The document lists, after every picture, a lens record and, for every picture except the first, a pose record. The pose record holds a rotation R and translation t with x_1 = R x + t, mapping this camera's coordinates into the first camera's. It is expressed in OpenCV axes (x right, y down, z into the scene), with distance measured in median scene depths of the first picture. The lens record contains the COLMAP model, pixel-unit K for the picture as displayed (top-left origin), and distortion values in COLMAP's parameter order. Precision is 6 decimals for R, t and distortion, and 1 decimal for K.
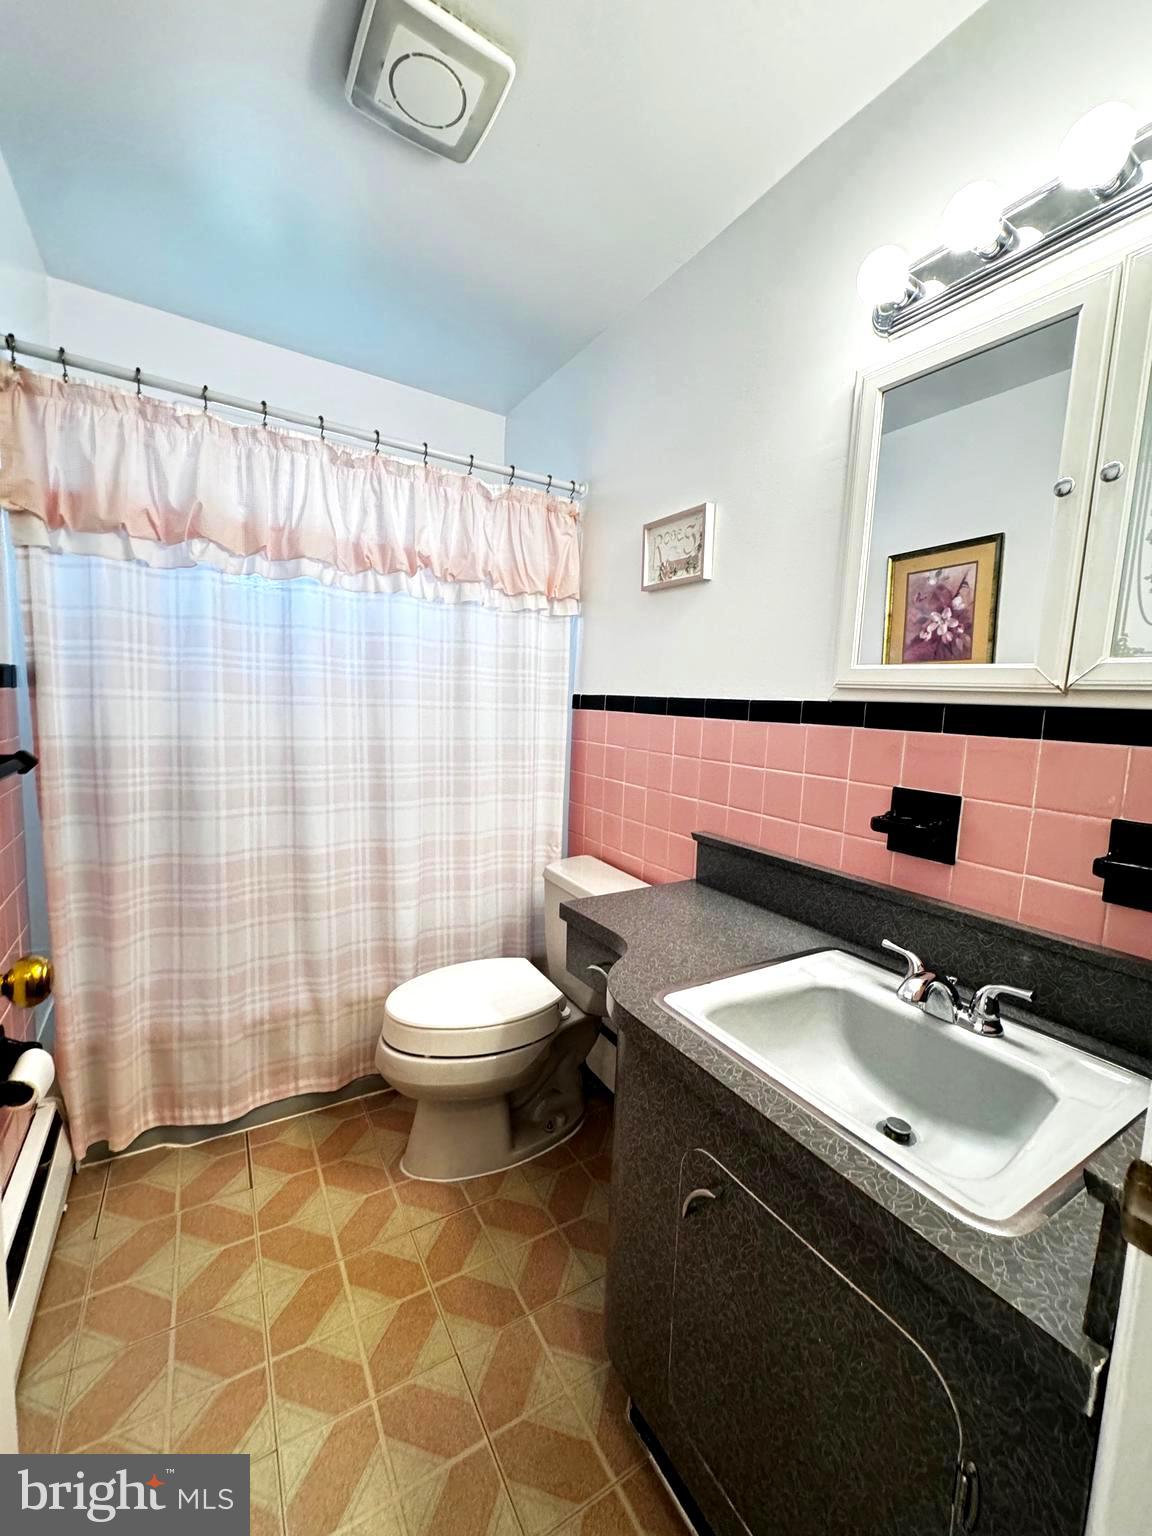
lens RADIAL K [[610.2, 0, 574.0], [0, 610.2, 767.4], [0, 0, 1]] dist [-0.001733, -0.000678]
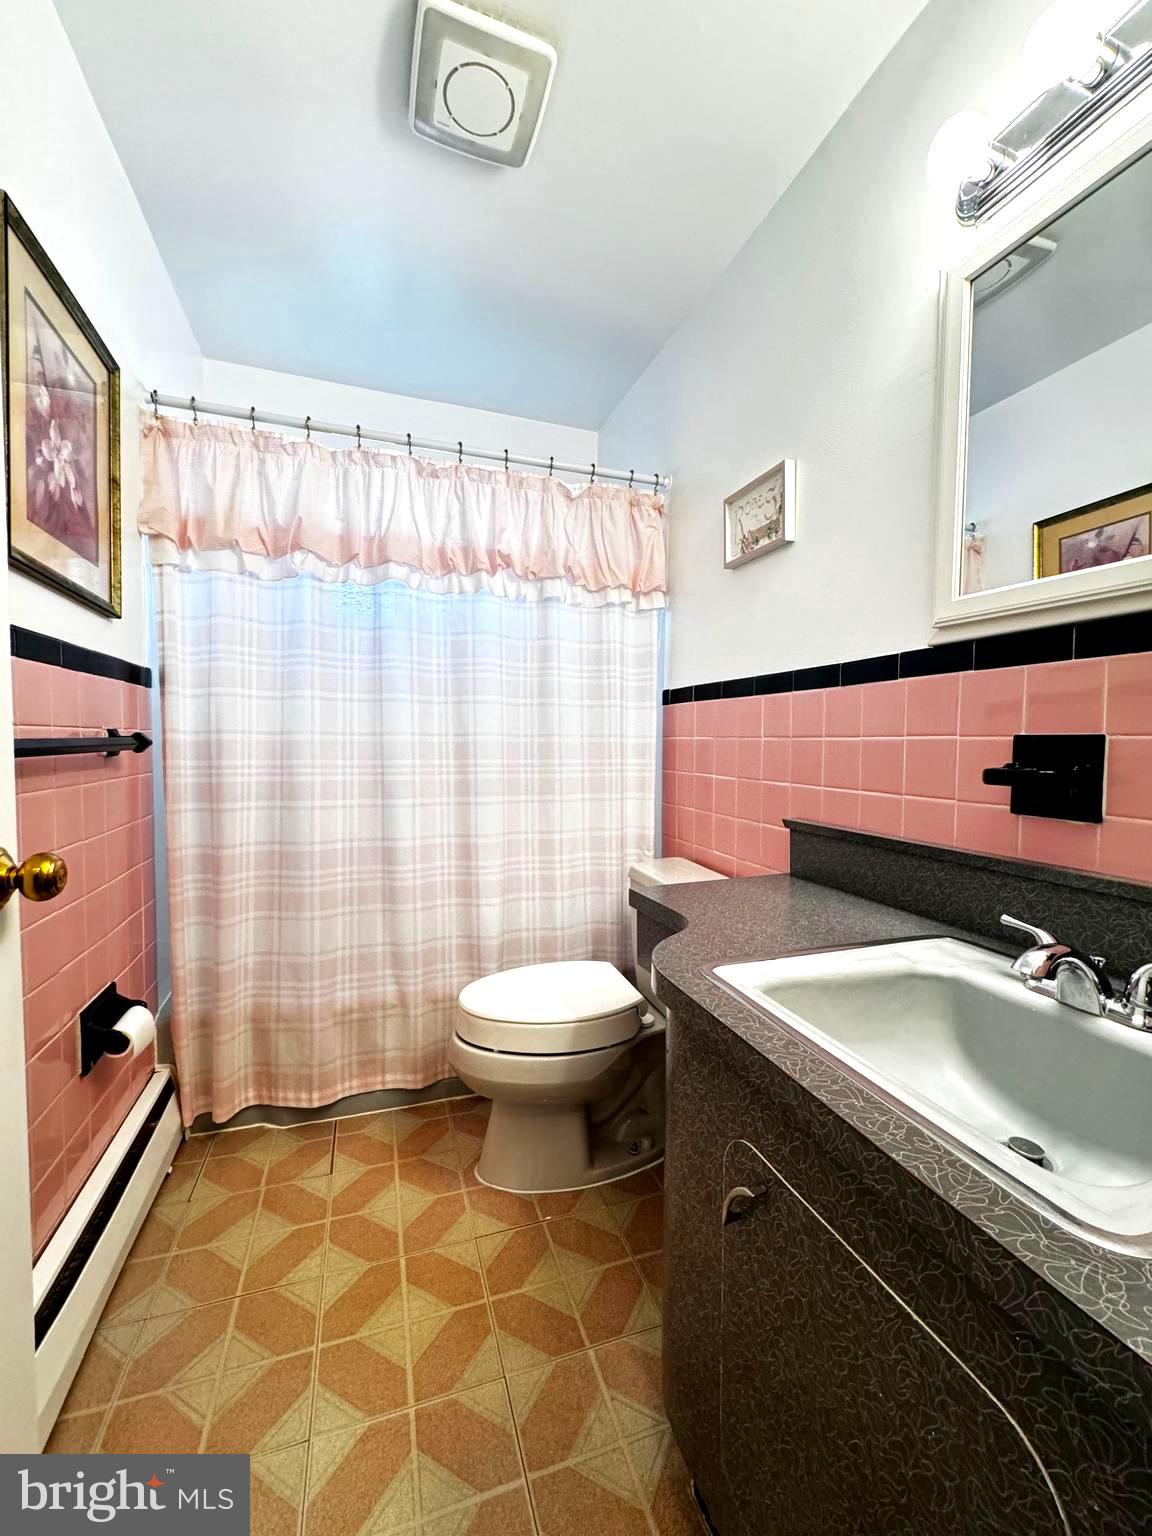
lens RADIAL K [[610.2, 0, 575.4], [0, 610.2, 768.1], [0, 0, 1]] dist [-0.001733, -0.000678]
pose [[0.976497, -0.024173, -0.214171, 0.099338], [0.008981, 0.997391, -0.071626, 0.103517], [0.215344, 0.068019, 0.974167, 0.065646]]
